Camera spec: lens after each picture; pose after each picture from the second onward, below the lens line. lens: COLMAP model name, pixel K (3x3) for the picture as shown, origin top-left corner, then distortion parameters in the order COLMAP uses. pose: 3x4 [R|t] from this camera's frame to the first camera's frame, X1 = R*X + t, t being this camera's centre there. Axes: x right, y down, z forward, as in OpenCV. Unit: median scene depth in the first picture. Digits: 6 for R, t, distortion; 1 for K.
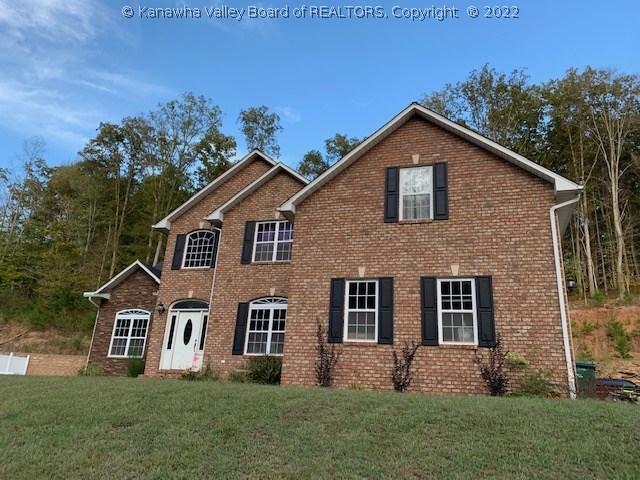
lens RADIAL K [[389.9, 0, 320.3], [0, 389.9, 253.9], [0, 0, 1]] dist [-0.001521, -0.000789]
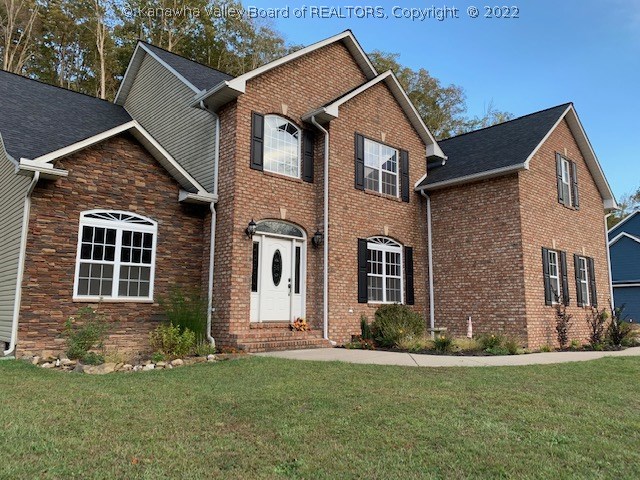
lens RADIAL K [[484.5, 0, 320.0], [0, 484.5, 240.0], [0, 0, 1]] dist [0.000165, 0.000374]
pose [[0.555286, 0.124620, 0.822269, -0.892435], [-0.226034, 0.974106, 0.005011, 0.119901], [-0.800353, -0.188644, 0.569077, 0.420762]]
